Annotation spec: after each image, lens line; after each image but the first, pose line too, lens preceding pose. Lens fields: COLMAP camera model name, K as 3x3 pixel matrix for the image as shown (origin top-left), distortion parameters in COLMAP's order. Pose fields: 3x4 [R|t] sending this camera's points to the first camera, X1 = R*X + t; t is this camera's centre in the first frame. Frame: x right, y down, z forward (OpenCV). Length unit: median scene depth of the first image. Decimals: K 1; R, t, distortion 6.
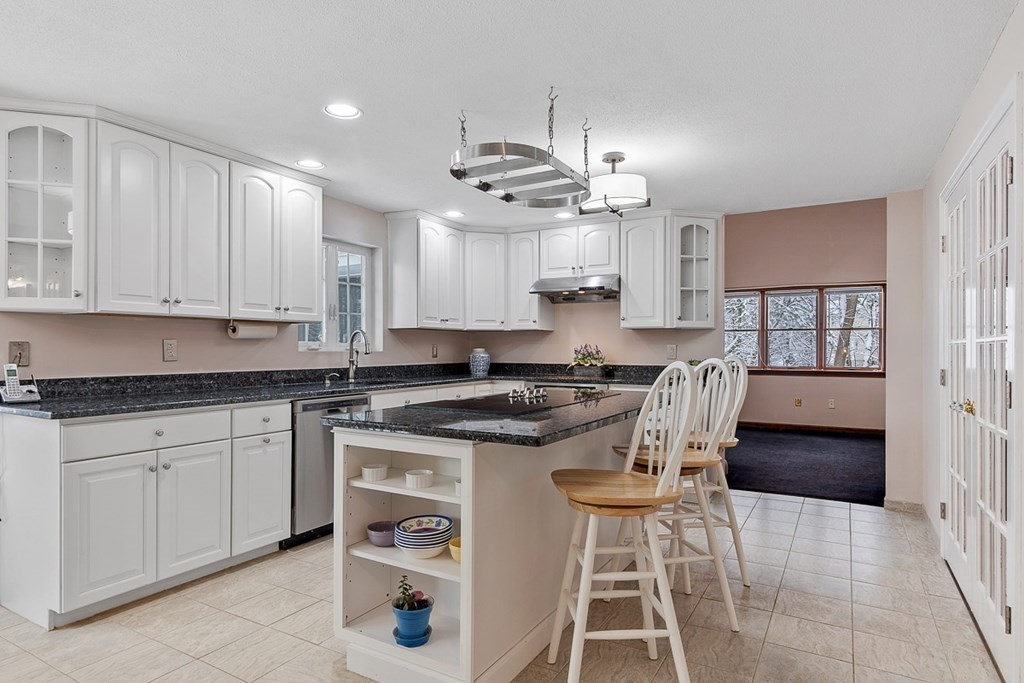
lens RADIAL K [[573.6, 0, 512.7], [0, 573.6, 342.4], [0, 0, 1]] dist [-0.002725, -0.002458]
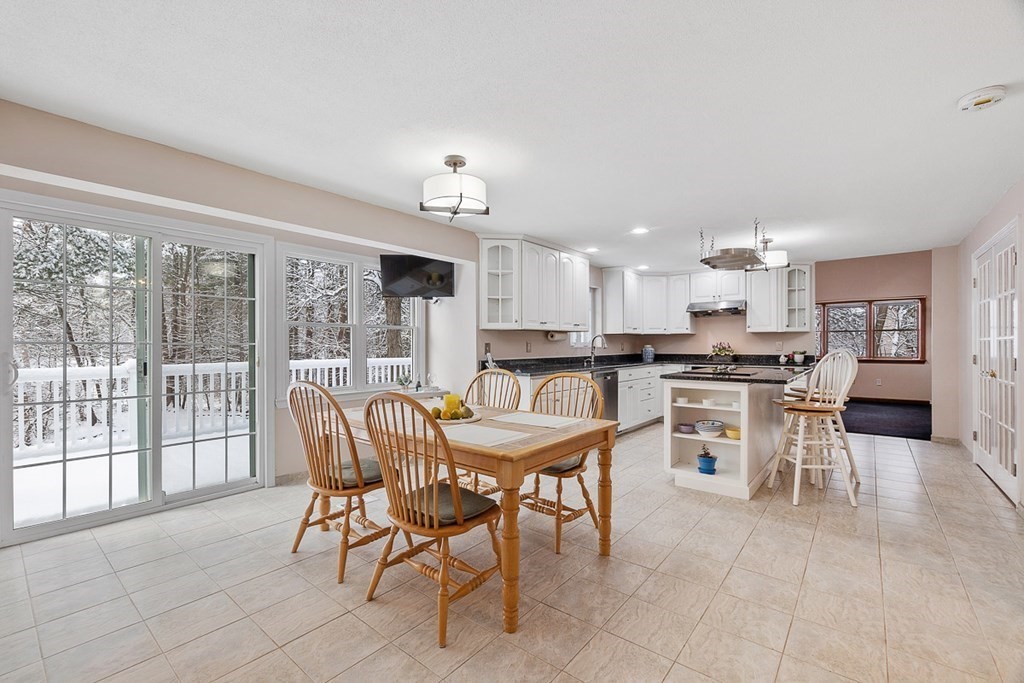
lens RADIAL K [[434.8, 0, 510.9], [0, 434.8, 344.1], [0, 0, 1]] dist [0.000163, 0.000479]
pose [[0.987137, -0.006924, -0.159726, -0.296769], [0.007872, 0.999955, 0.005301, -0.002980], [0.159682, -0.006490, 0.987147, -0.368385]]
